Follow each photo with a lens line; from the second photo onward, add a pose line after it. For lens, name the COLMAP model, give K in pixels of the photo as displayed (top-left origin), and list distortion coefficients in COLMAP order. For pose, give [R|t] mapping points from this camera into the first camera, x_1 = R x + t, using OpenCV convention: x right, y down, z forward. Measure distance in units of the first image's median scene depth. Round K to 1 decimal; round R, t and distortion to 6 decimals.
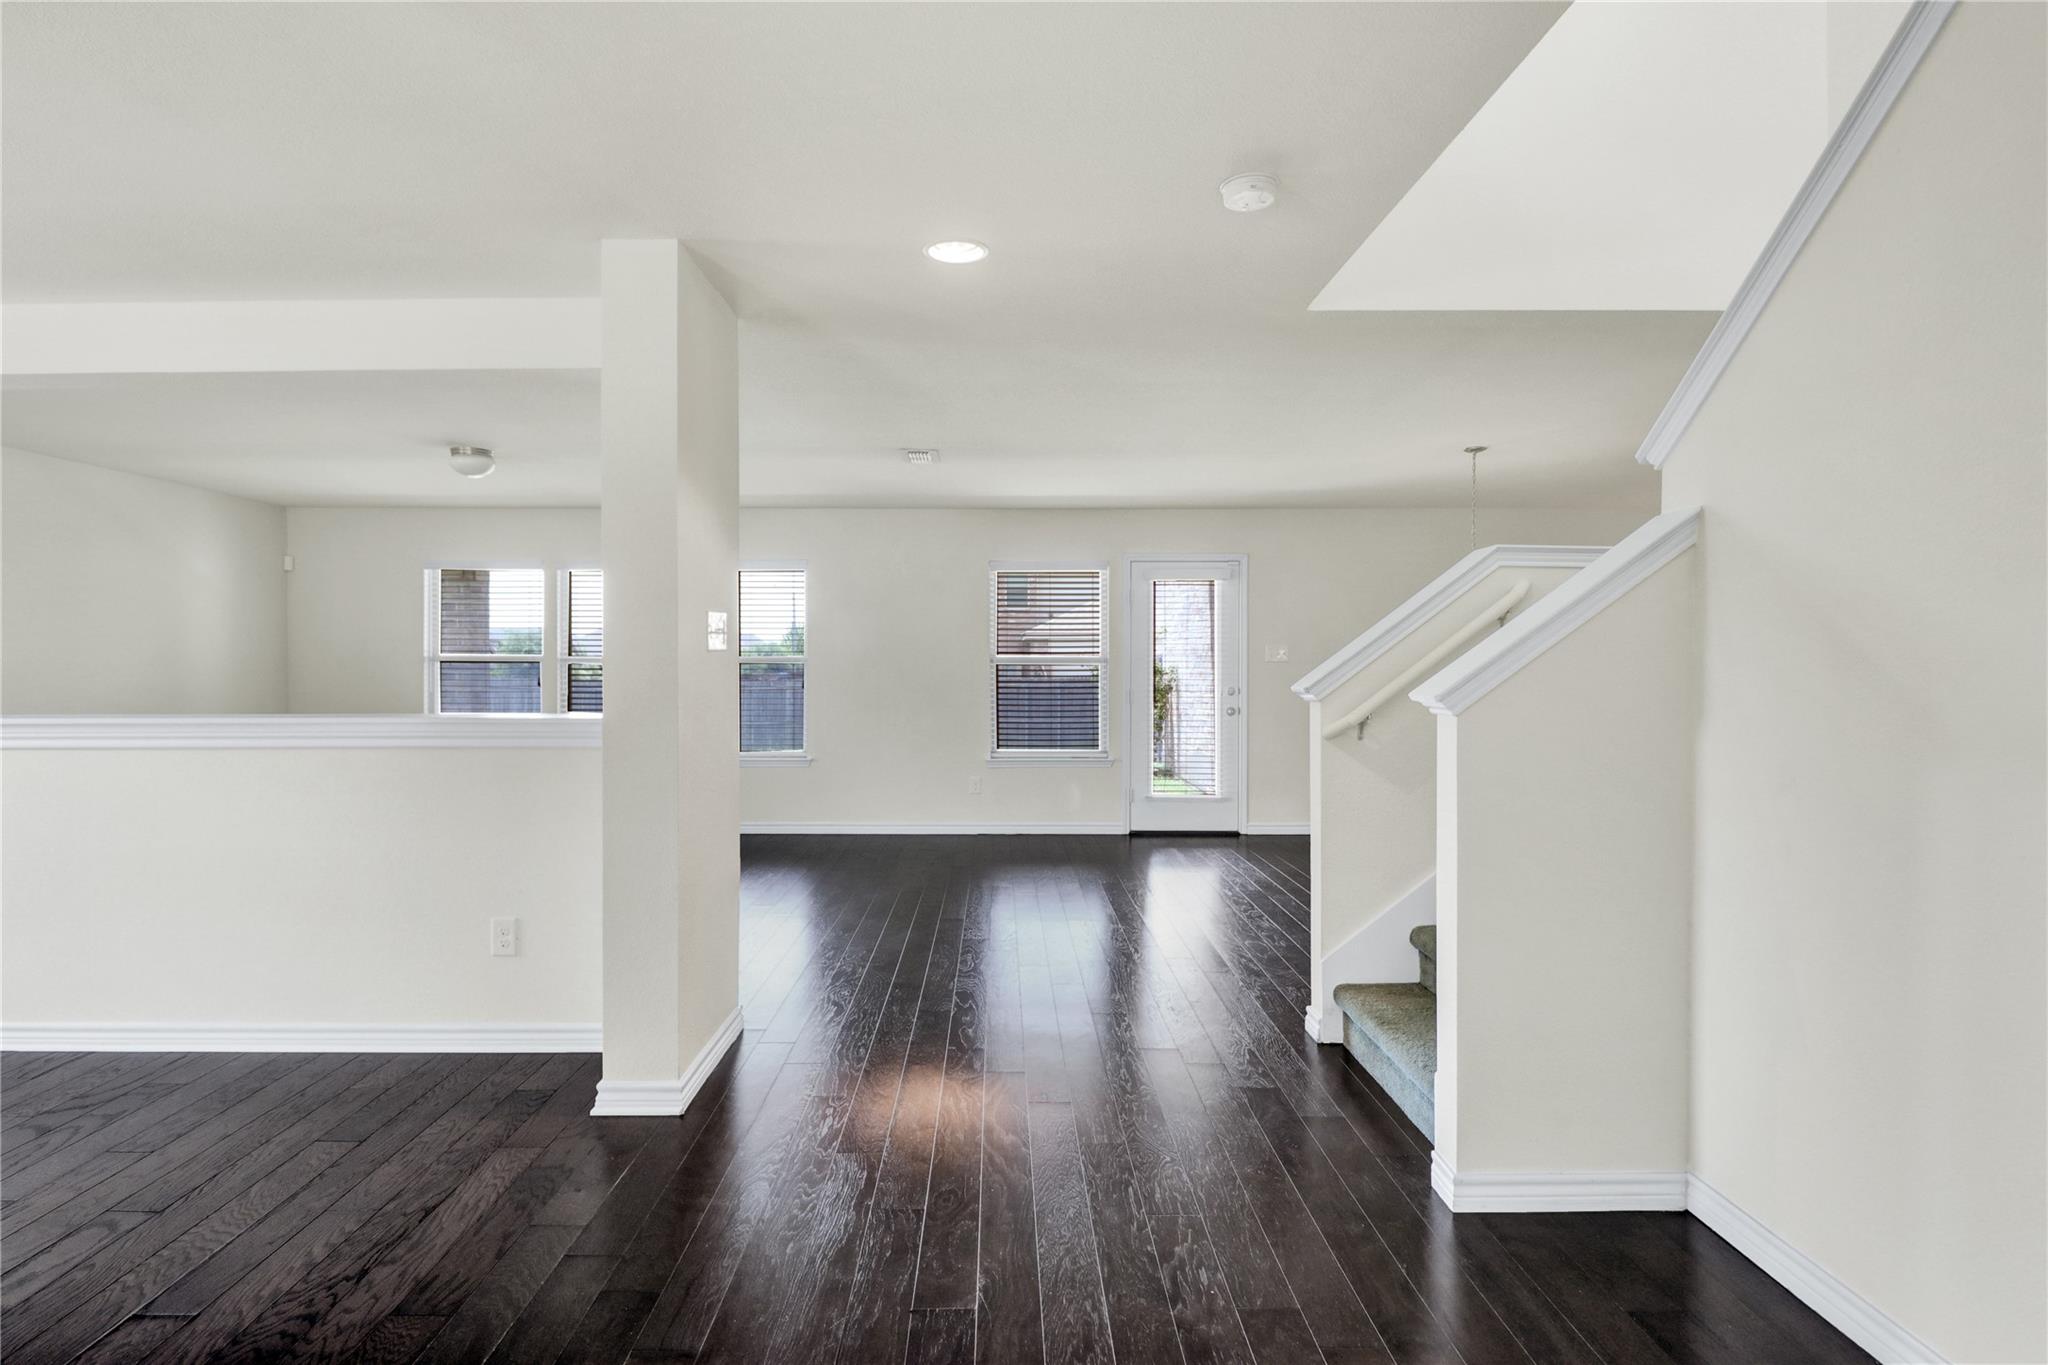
lens RADIAL K [[1127.2, 0, 1019.9], [0, 1127.2, 678.8], [0, 0, 1]] dist [-0.004409, -0.002716]
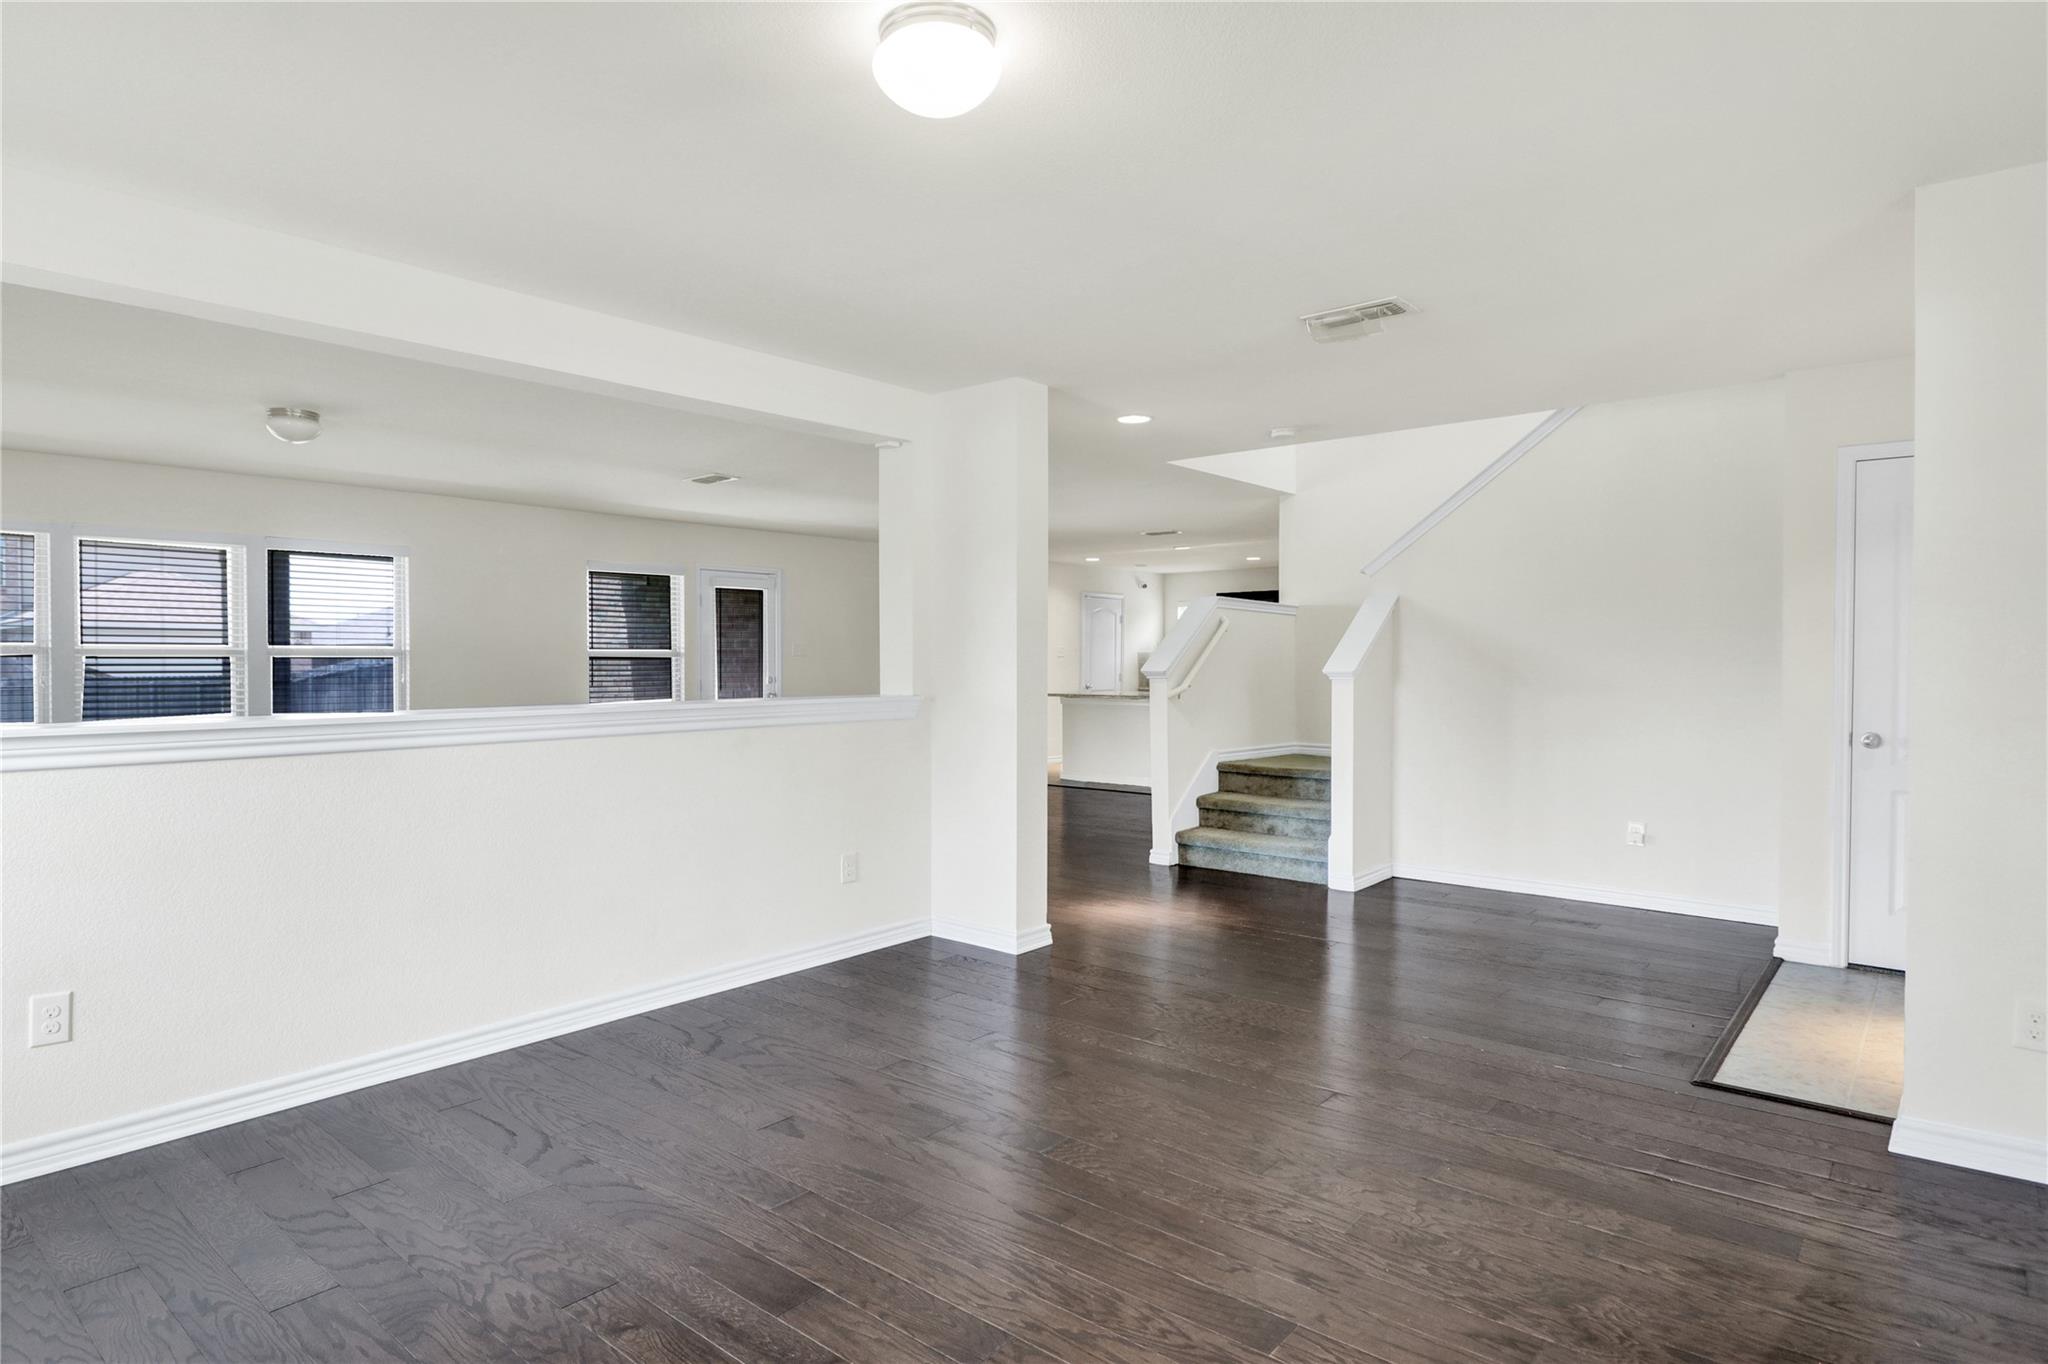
lens RADIAL K [[1127.2, 0, 1023.8], [0, 1127.2, 676.5], [0, 0, 1]] dist [-0.004409, -0.002716]
pose [[0.636683, -0.012183, 0.771029, -0.804749], [0.012800, 0.999904, 0.005230, 0.003700], [-0.771019, 0.006539, 0.636778, 0.014170]]
